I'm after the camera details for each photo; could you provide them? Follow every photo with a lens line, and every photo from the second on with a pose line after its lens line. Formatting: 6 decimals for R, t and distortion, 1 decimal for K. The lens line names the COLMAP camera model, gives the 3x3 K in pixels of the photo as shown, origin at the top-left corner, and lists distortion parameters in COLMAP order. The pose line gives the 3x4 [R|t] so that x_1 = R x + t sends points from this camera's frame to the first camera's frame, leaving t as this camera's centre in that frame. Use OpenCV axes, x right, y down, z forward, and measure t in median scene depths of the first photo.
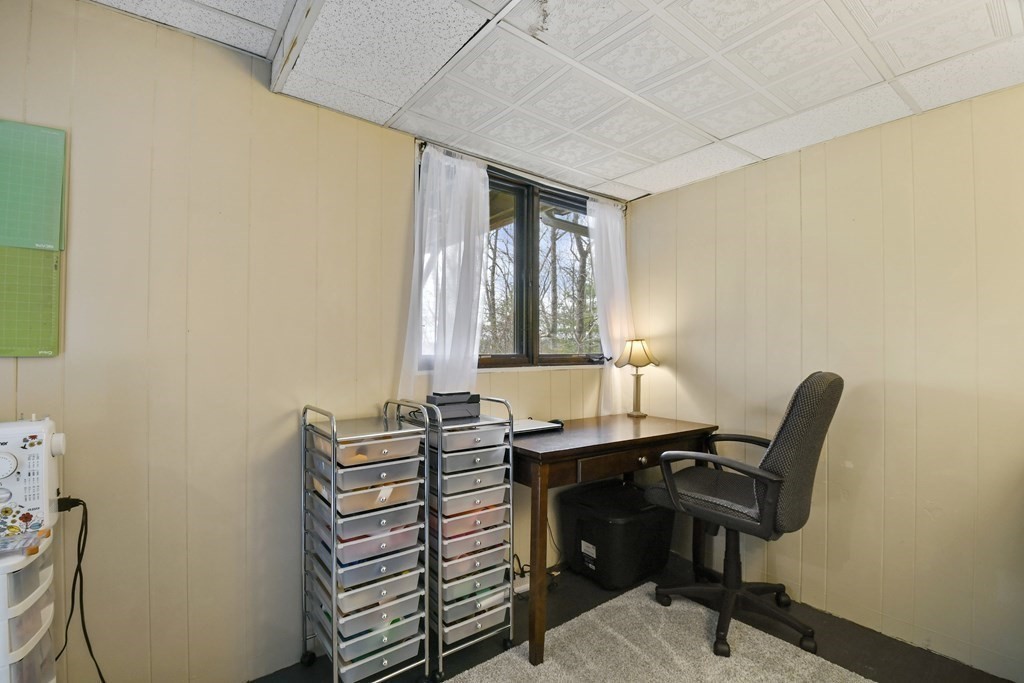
lens RADIAL K [[461.1, 0, 512.0], [0, 461.1, 341.5], [0, 0, 1]] dist [-0.023474, -0.000880]
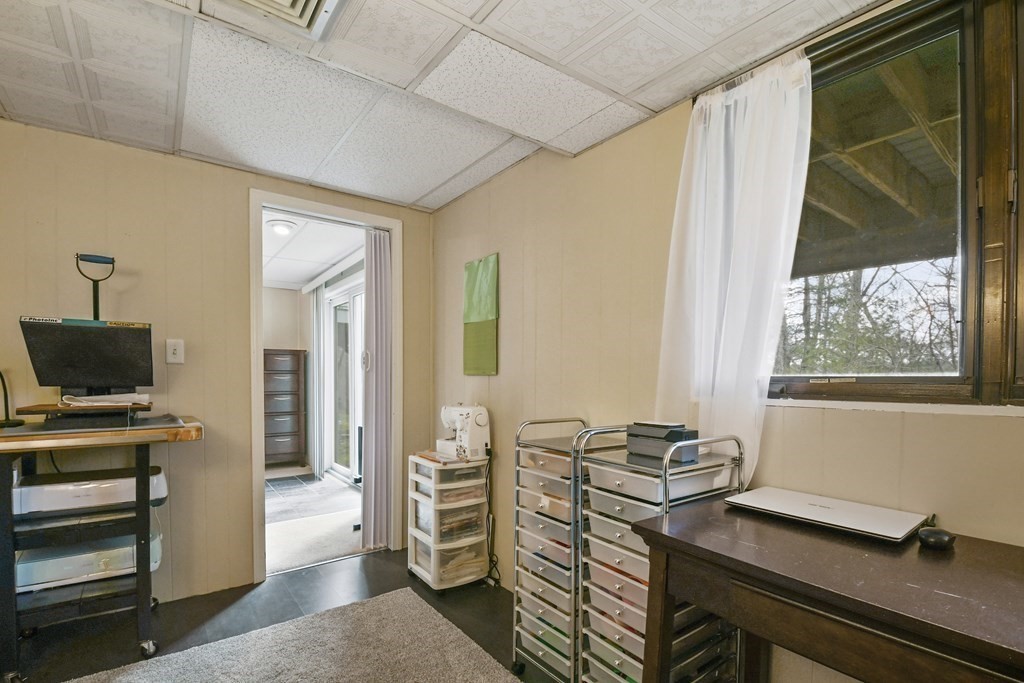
lens RADIAL K [[471.0, 0, 510.5], [0, 471.0, 379.5], [0, 0, 1]] dist [-0.000315, -0.000302]
pose [[-0.018698, 0.011416, -0.999760, 0.600217], [0.016115, 0.999808, 0.011115, 0.021323], [0.999695, -0.015903, -0.018879, 0.690667]]
